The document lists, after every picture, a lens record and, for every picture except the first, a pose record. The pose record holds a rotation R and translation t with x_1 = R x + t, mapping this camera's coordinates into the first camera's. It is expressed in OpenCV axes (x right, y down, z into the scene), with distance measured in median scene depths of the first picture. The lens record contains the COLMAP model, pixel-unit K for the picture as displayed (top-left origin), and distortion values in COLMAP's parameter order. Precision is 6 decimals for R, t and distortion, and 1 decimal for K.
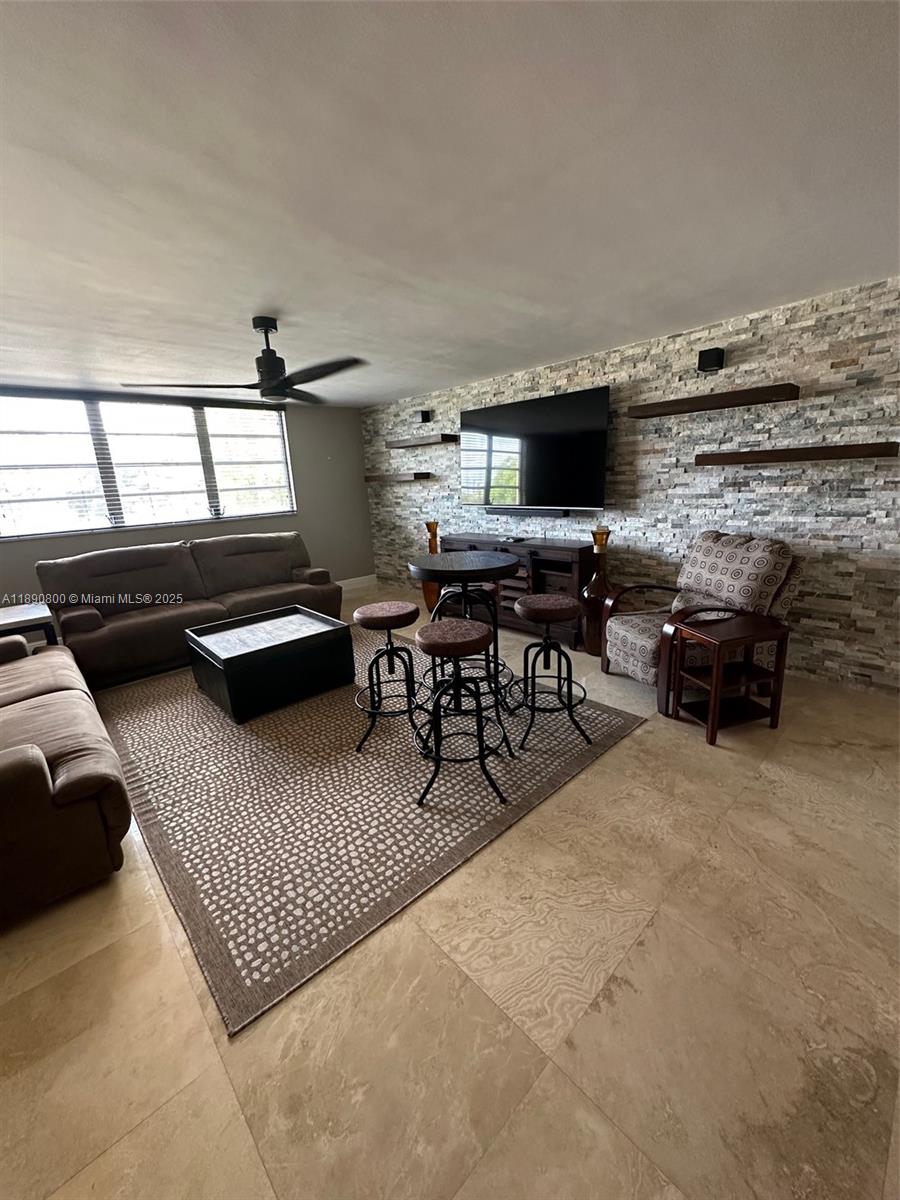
lens RADIAL K [[479.7, 0, 452.0], [0, 479.7, 595.0], [0, 0, 1]] dist [0.001699, 0.000853]
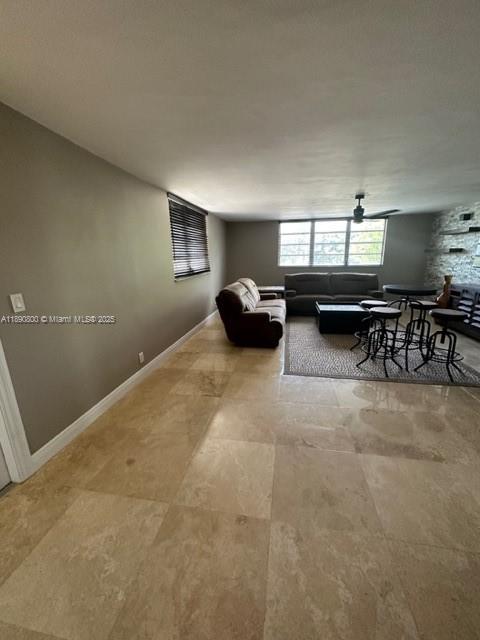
lens RADIAL K [[255.9, 0, 241.0], [0, 255.9, 317.3], [0, 0, 1]] dist [0.001699, 0.000853]
pose [[0.599560, 0.227041, -0.767450, 0.280401], [-0.200545, 0.970945, 0.130569, 0.037315], [0.774796, 0.075624, 0.627672, -0.240850]]
